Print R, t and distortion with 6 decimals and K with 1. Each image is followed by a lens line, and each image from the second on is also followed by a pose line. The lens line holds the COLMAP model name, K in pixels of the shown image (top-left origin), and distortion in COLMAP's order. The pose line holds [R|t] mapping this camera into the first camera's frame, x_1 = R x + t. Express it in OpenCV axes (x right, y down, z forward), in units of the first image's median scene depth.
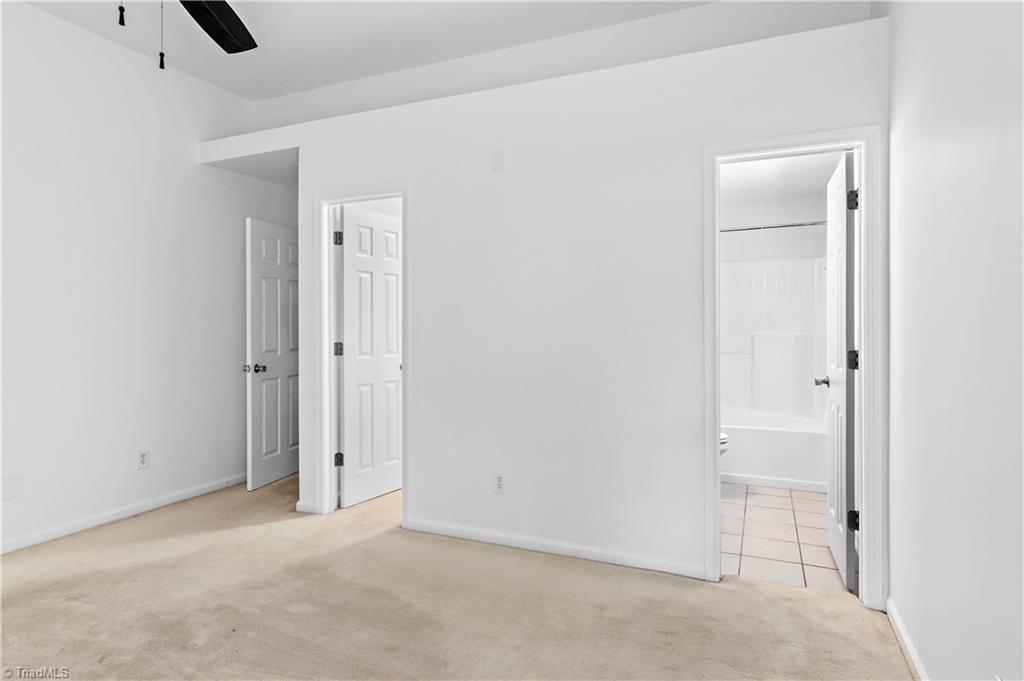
lens RADIAL K [[561.5, 0, 515.9], [0, 561.5, 323.0], [0, 0, 1]] dist [-0.000379, -0.000113]
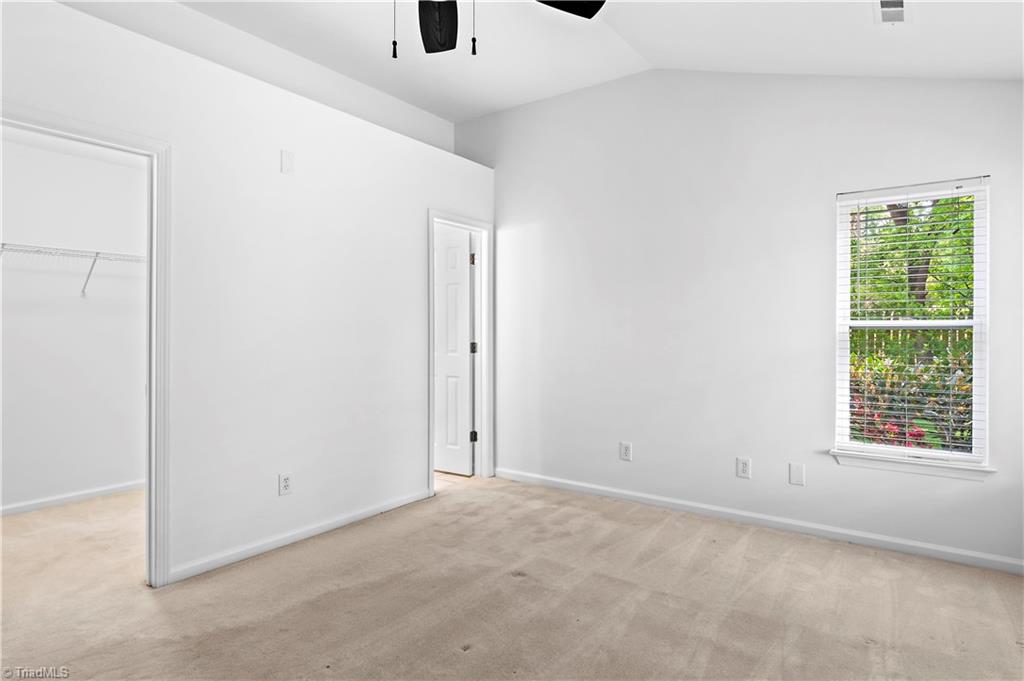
lens RADIAL K [[563.1, 0, 533.1], [0, 563.1, 333.1], [0, 0, 1]] dist [0.000933, -0.000670]
pose [[0.202448, -0.003639, 0.979286, -1.137216], [-0.003502, 0.999984, 0.004439, 0.007198], [-0.979287, -0.004328, 0.202432, 0.435639]]
